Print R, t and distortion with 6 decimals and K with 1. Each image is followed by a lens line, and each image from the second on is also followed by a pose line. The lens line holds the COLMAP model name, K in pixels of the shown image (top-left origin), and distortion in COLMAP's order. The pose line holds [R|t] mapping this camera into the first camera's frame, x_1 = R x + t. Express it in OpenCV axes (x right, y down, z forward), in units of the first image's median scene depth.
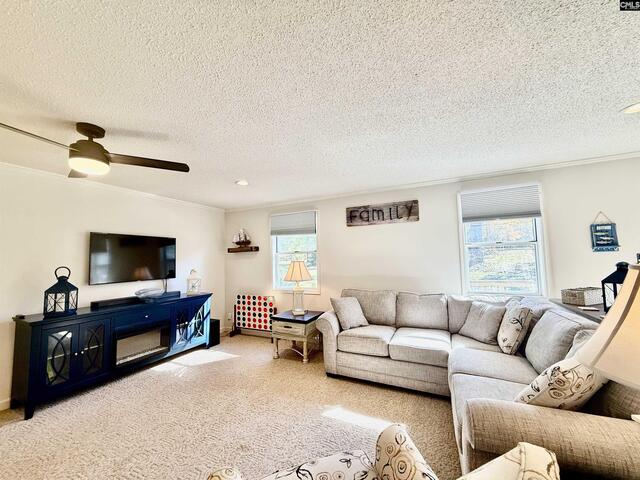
lens RADIAL K [[255.9, 0, 320.0], [0, 255.9, 240.9], [0, 0, 1]] dist [-0.001467, -0.000031]
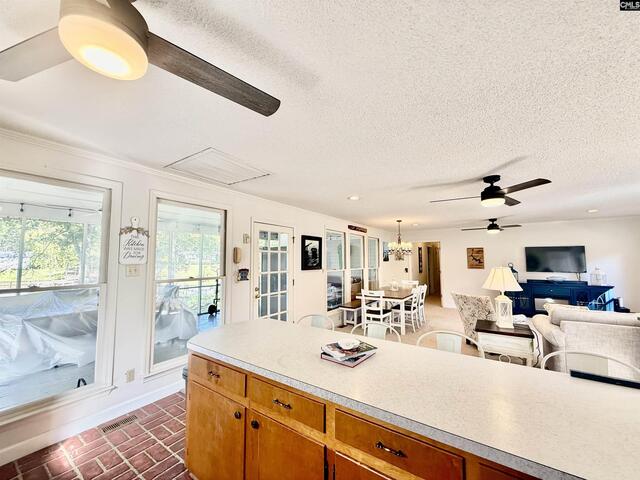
lens RADIAL K [[255.9, 0, 319.8], [0, 255.9, 239.9], [0, 0, 1]] dist [-0.001467, -0.000031]
pose [[-0.151097, -0.049897, -0.987259, 1.557407], [0.071598, 0.995550, -0.061274, -0.087369], [0.985923, -0.079944, -0.146852, -0.400660]]
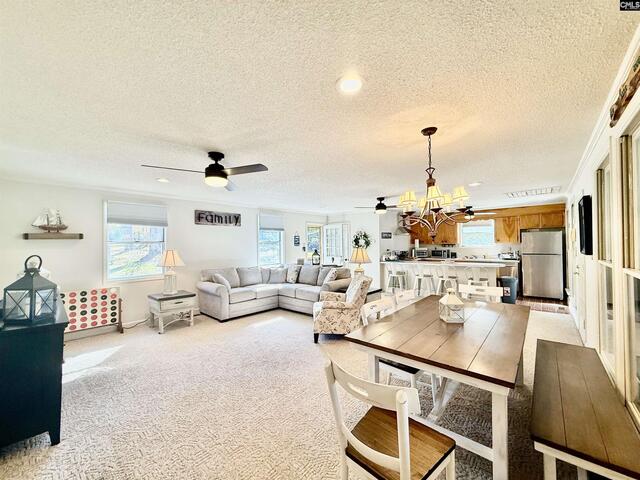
lens RADIAL K [[255.9, 0, 321.6], [0, 255.9, 239.2], [0, 0, 1]] dist [-0.001467, -0.000031]
pose [[0.268686, 0.042749, 0.962279, -0.907891], [-0.060436, 0.997794, -0.027452, 0.016336], [-0.961330, -0.050781, 0.270677, 0.010031]]
